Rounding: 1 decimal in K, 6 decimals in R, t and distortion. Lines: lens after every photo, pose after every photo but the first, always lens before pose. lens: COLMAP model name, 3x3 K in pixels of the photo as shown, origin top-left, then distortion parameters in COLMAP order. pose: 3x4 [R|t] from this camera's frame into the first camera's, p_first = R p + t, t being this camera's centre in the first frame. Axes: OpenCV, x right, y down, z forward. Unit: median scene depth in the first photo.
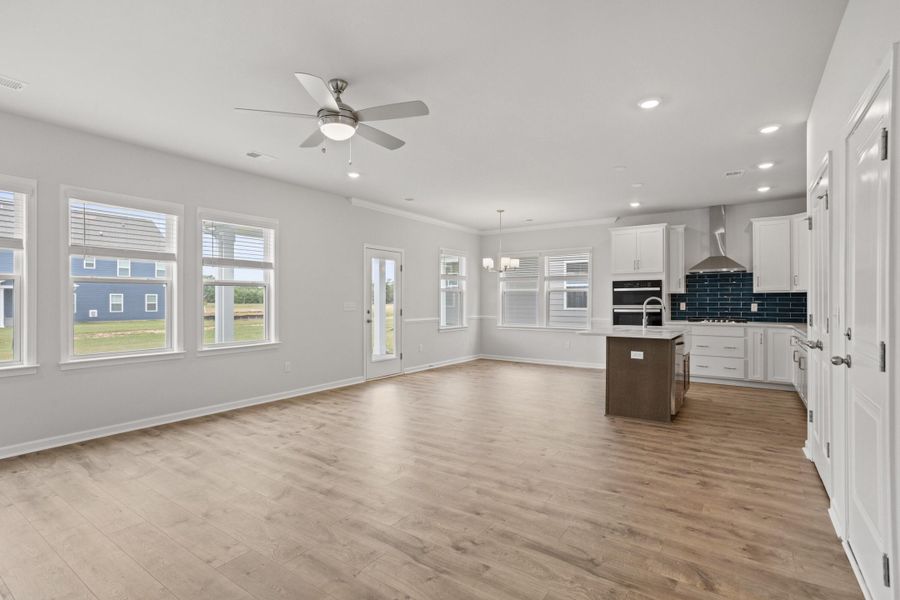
lens RADIAL K [[426.5, 0, 450.0], [0, 426.5, 300.0], [0, 0, 1]] dist [-0.000493, -0.000078]
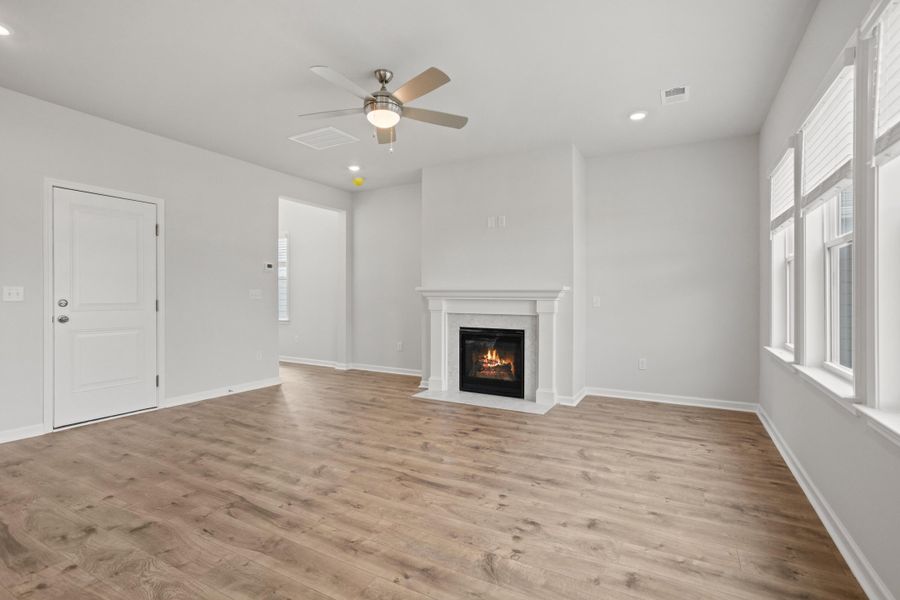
lens RADIAL K [[426.5, 0, 450.0], [0, 426.5, 300.0], [0, 0, 1]] dist [-0.000493, -0.000078]
pose [[-0.994738, 0.003109, -0.102407, -0.286067], [0.002800, 0.999991, 0.003160, 0.038304], [0.102416, 0.002856, -0.994738, 1.844630]]
